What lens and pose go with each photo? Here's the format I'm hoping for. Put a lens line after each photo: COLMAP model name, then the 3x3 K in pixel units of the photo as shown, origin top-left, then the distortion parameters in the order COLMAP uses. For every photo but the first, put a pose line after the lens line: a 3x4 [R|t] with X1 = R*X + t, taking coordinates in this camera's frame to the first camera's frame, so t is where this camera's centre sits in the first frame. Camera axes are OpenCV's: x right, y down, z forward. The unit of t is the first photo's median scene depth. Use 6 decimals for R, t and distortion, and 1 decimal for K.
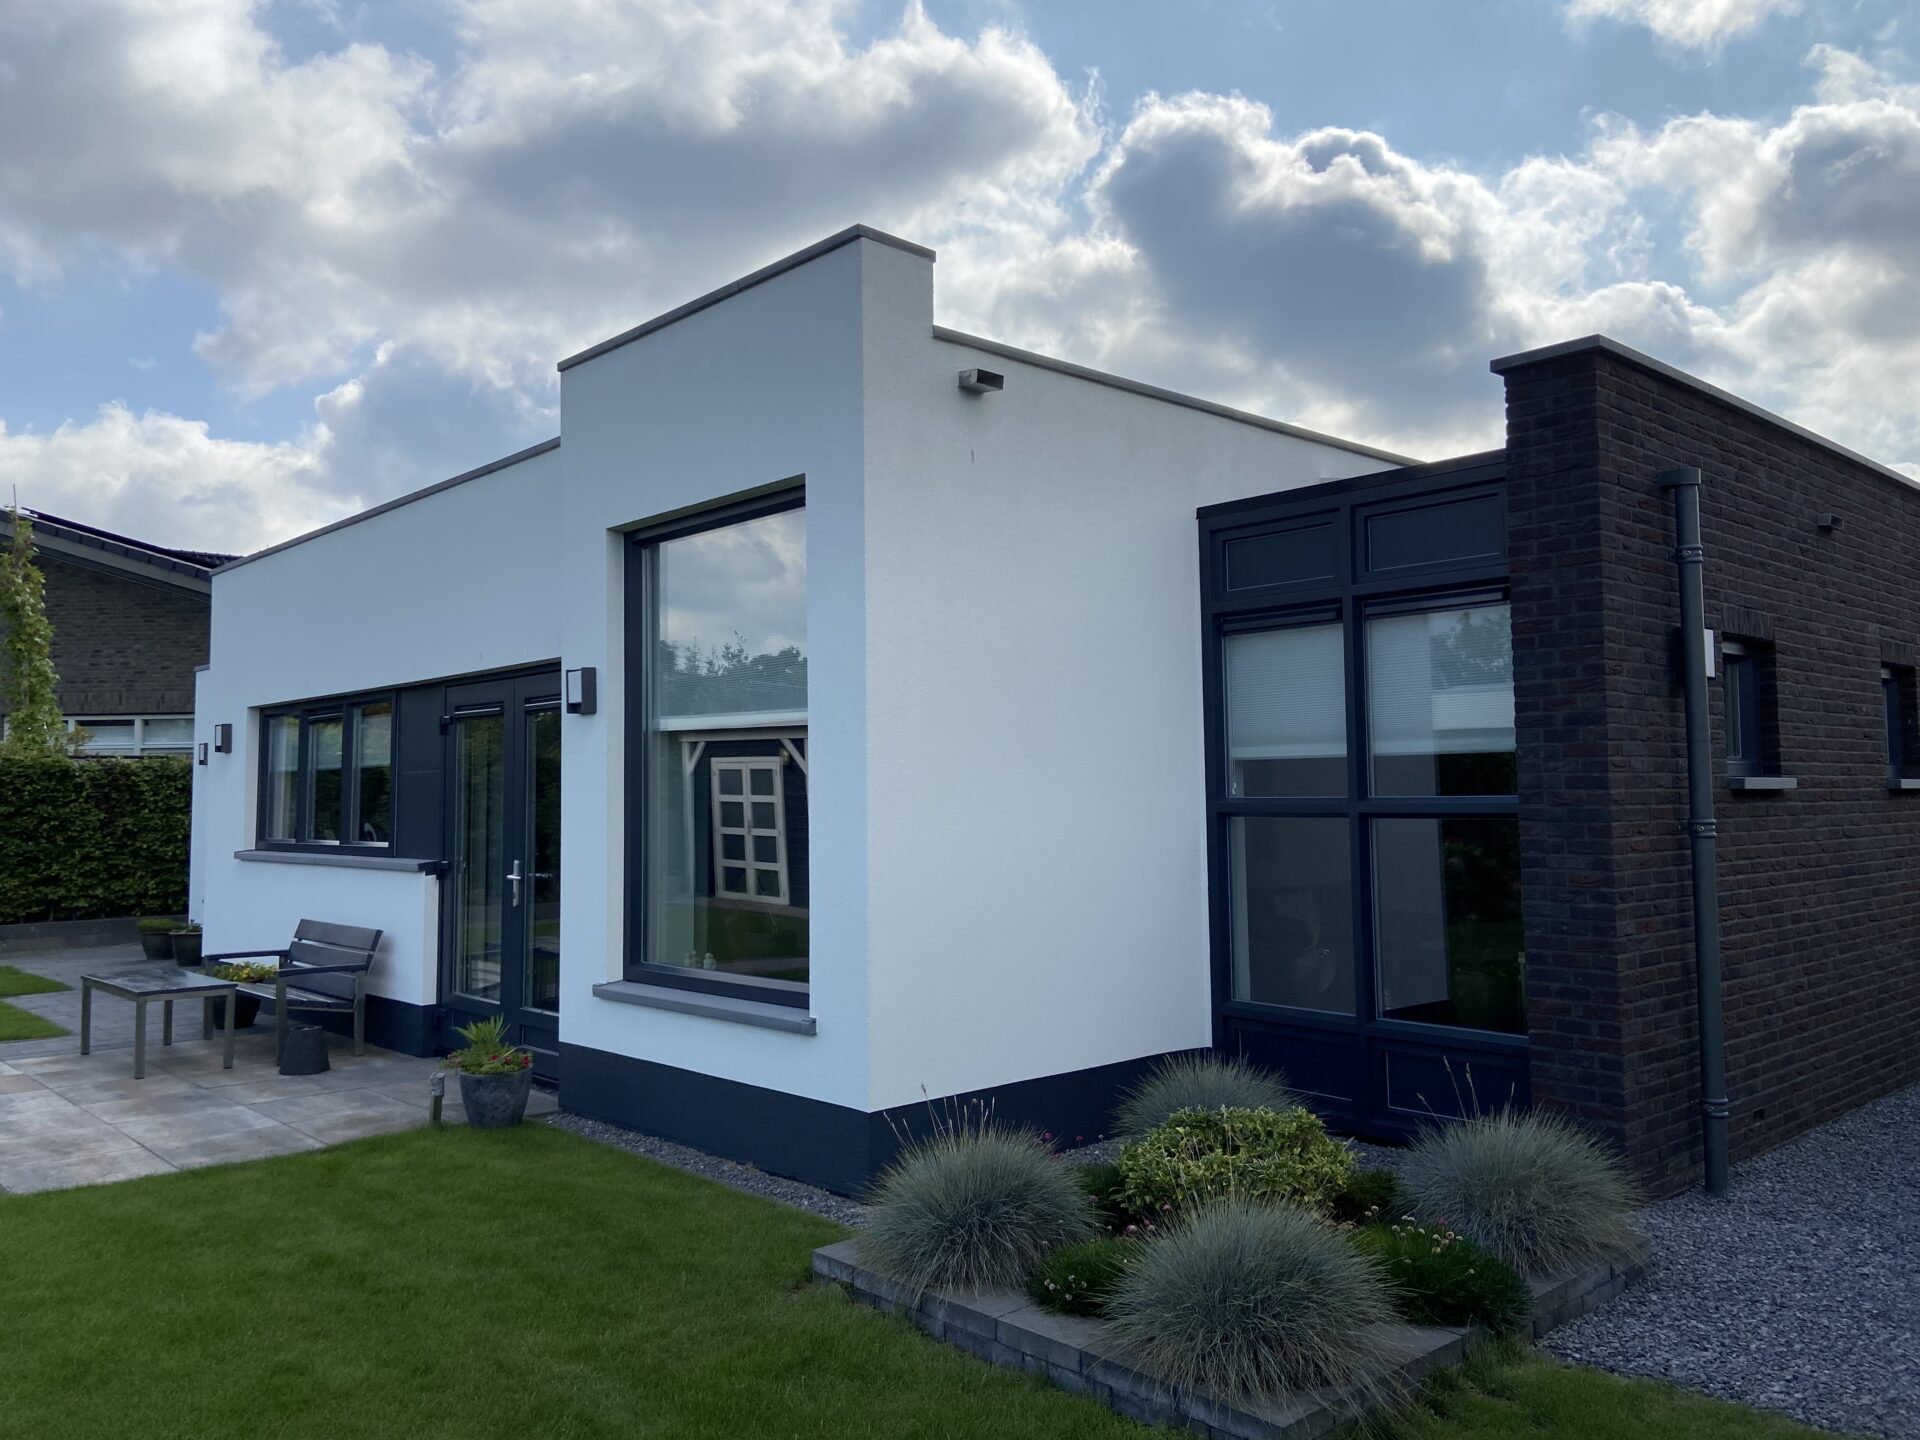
lens RADIAL K [[1491.0, 0, 960.0], [0, 1491.0, 720.0], [0, 0, 1]] dist [0.004843, 0.000717]
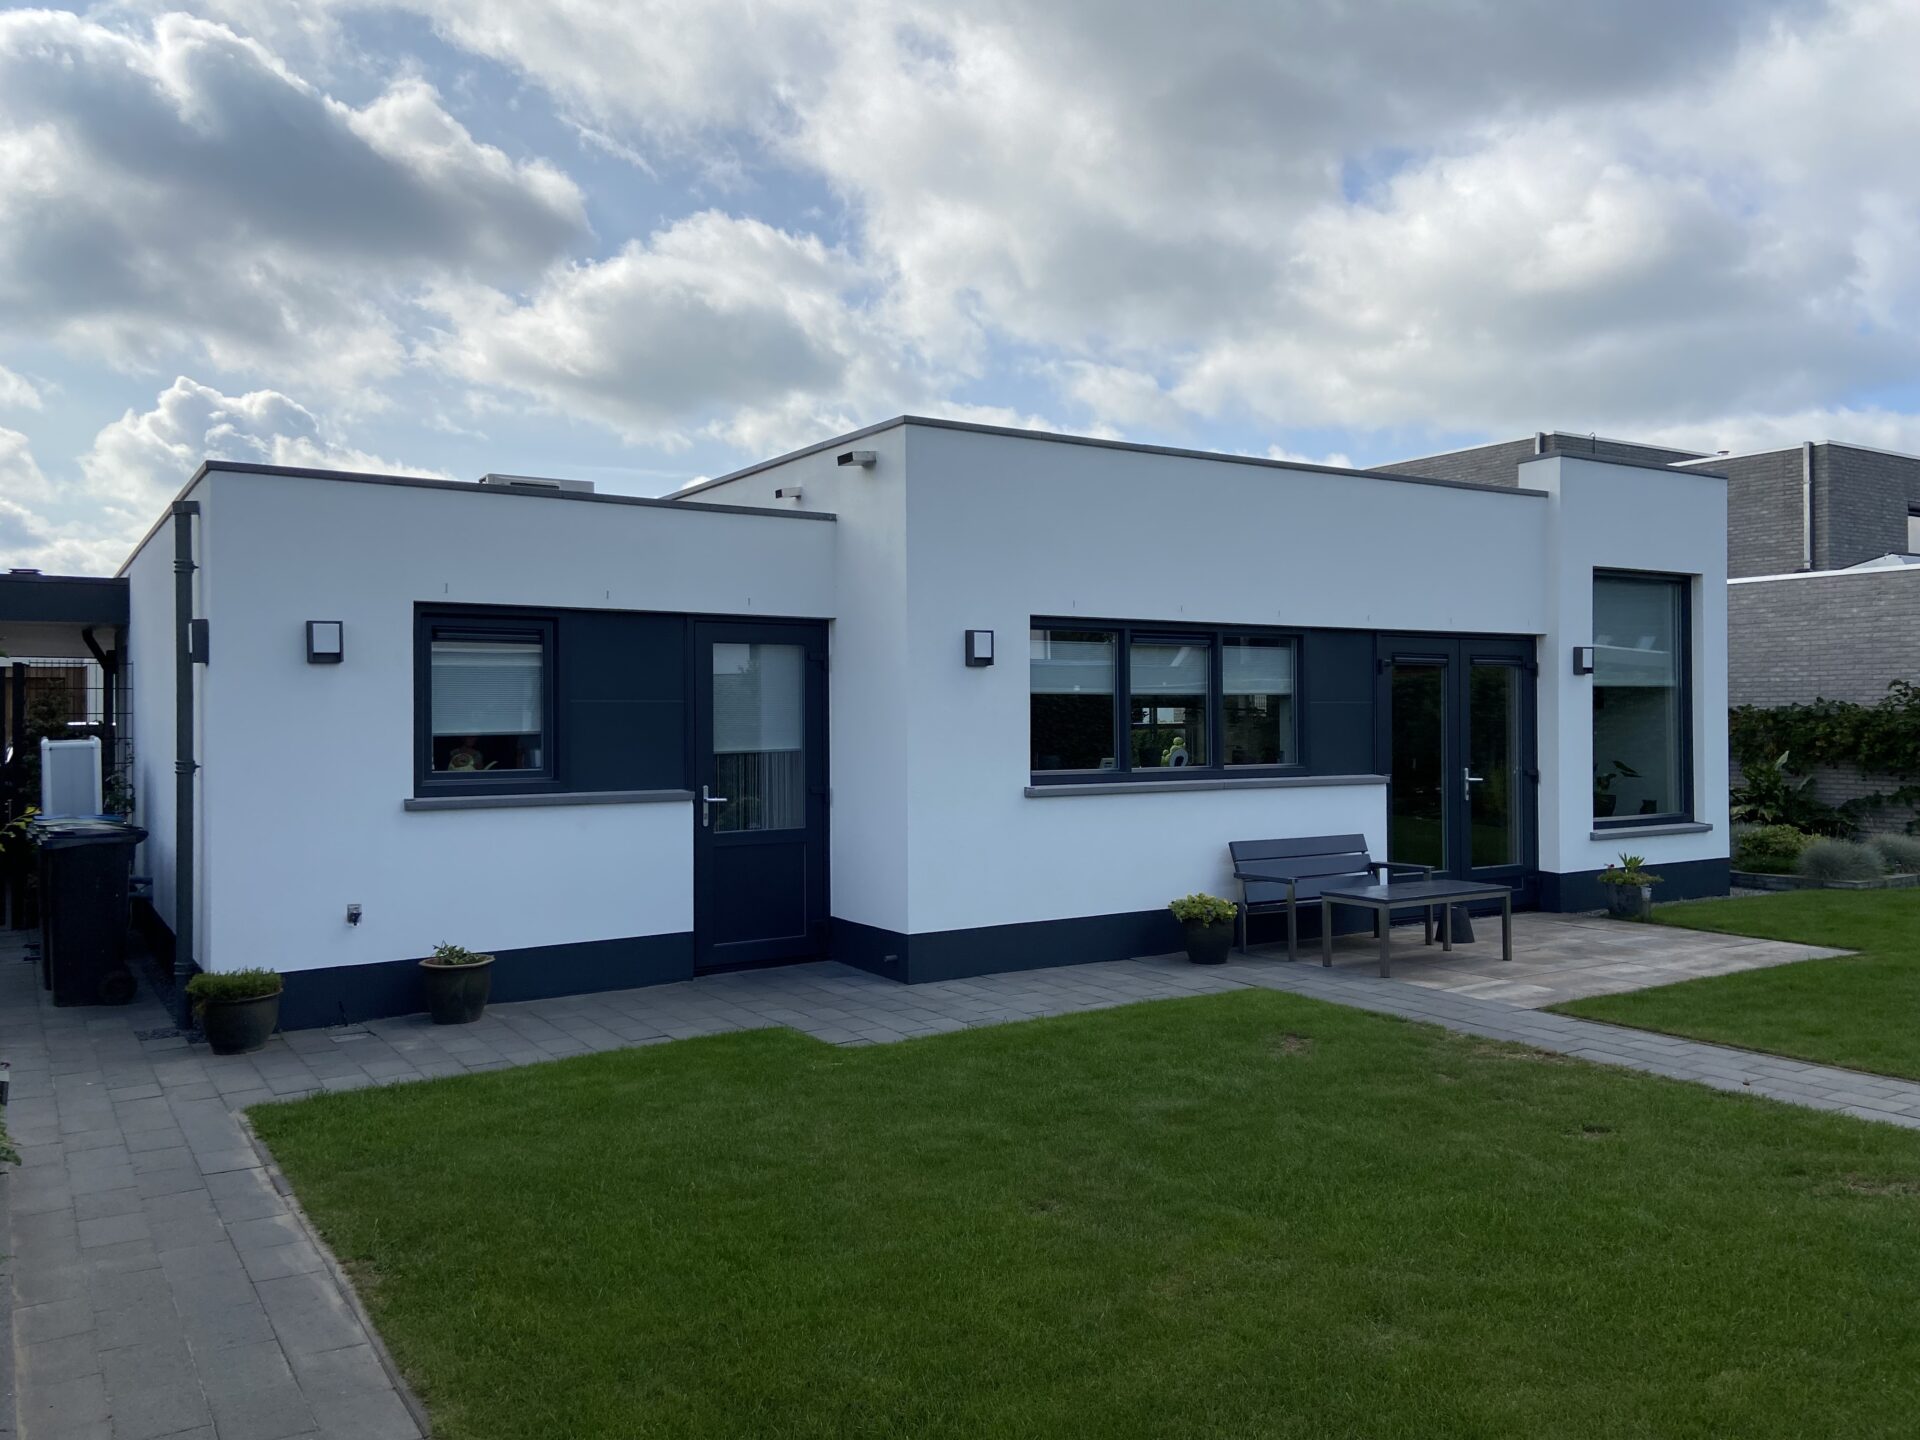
lens RADIAL K [[1491.0, 0, 960.0], [0, 1491.0, 720.0], [0, 0, 1]] dist [0.004843, 0.000717]
pose [[0.165283, 0.023559, 0.985965, -1.747675], [-0.038527, 0.999106, -0.017414, 0.088566], [-0.985493, -0.035108, 0.166043, 1.206756]]
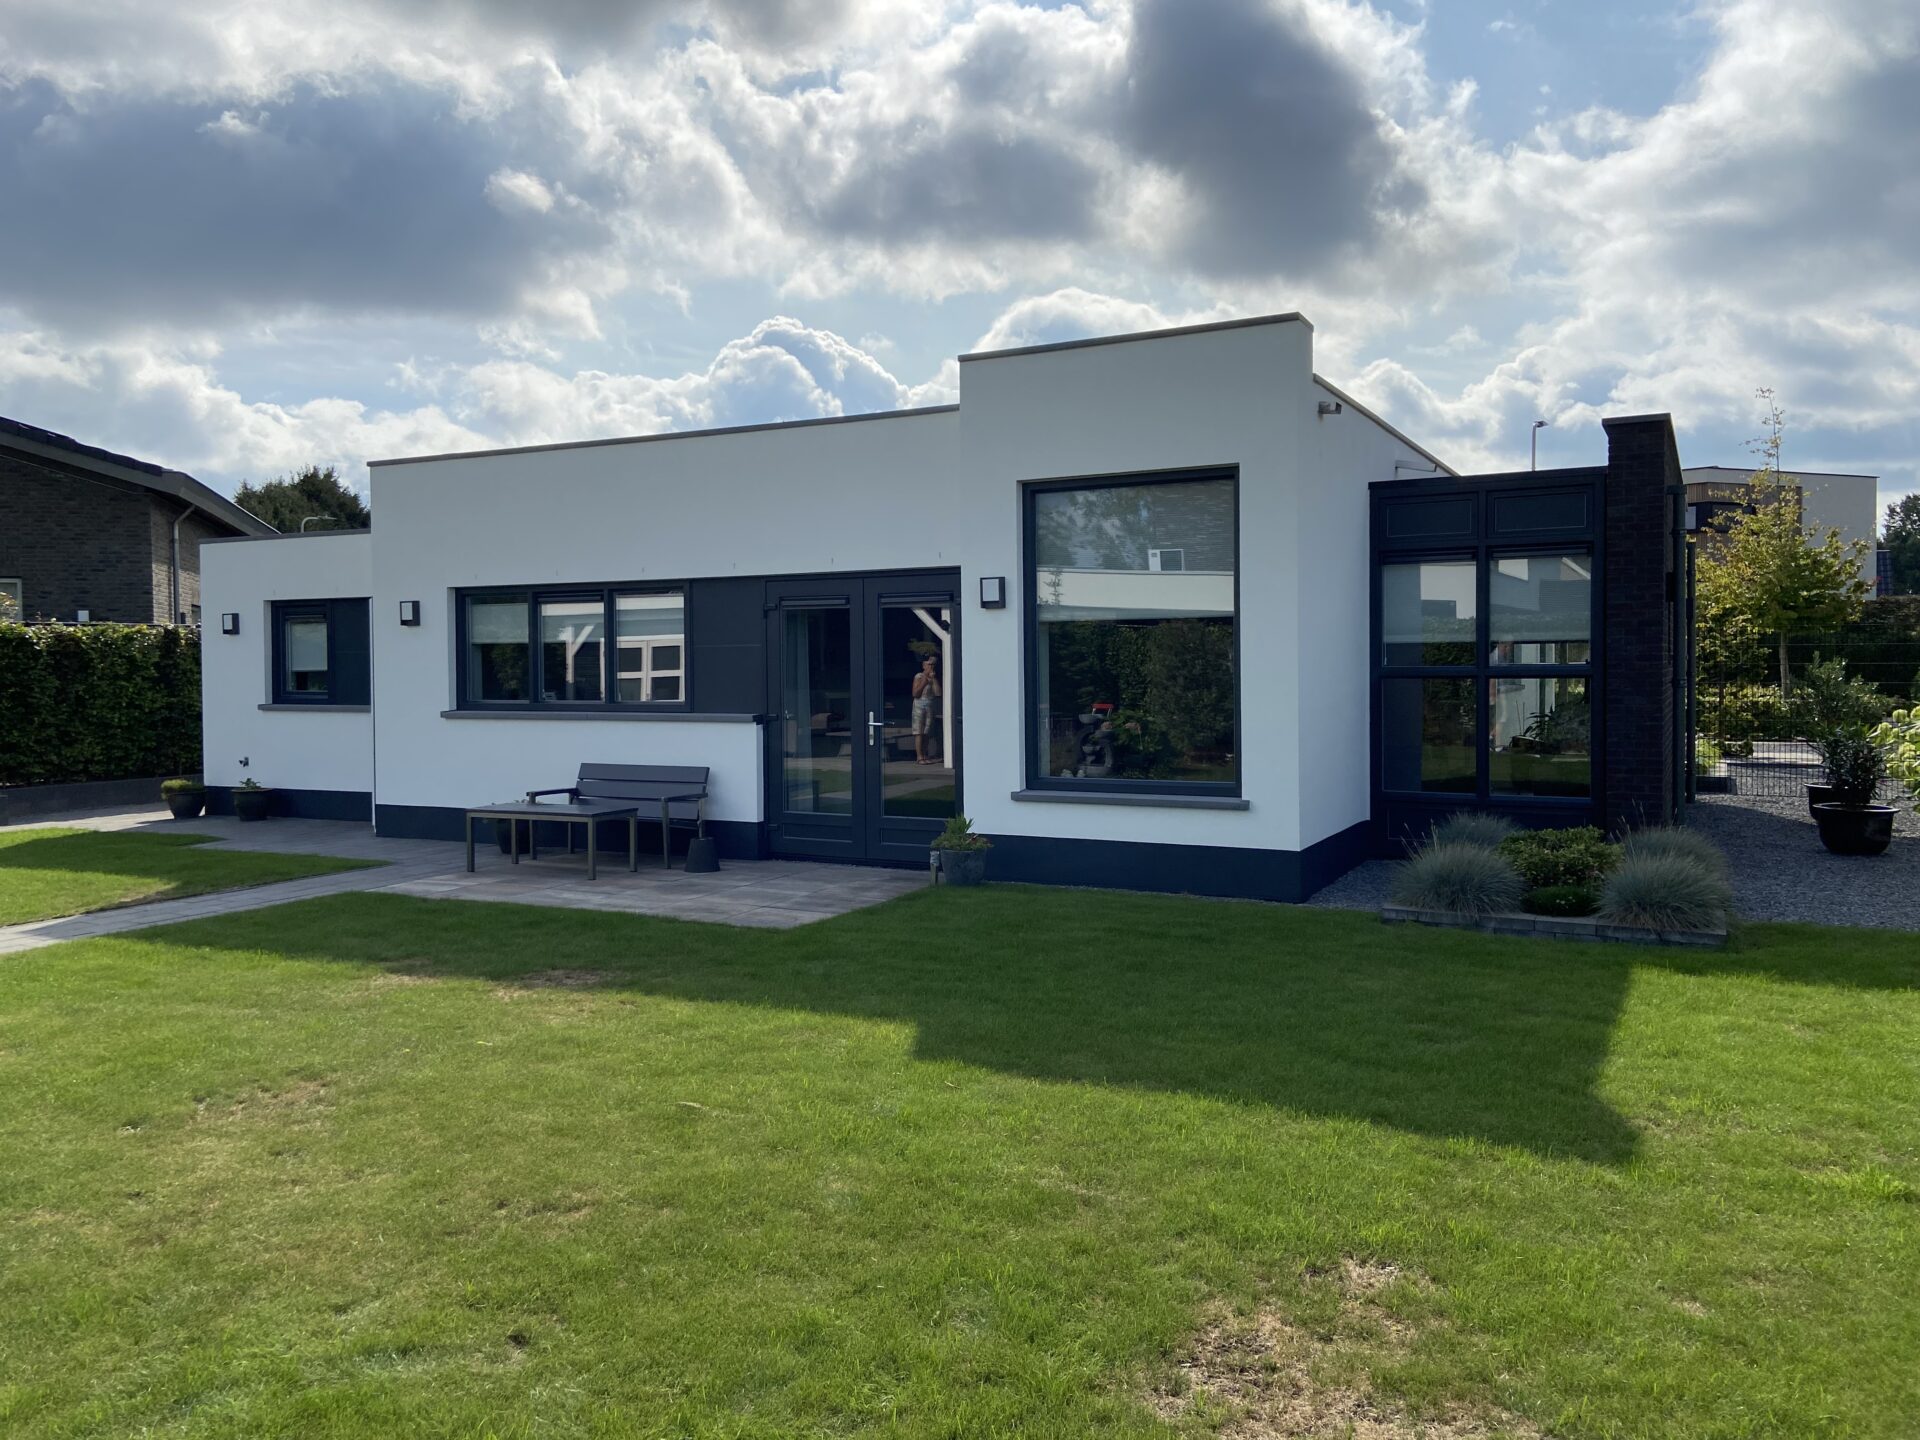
lens RADIAL K [[1491.0, 0, 960.0], [0, 1491.0, 720.0], [0, 0, 1]] dist [0.004843, 0.000717]
pose [[0.938936, -0.011462, 0.343901, -0.674249], [-0.018858, 0.996229, 0.084691, -0.014719], [-0.343574, -0.086005, 0.935179, -0.294967]]
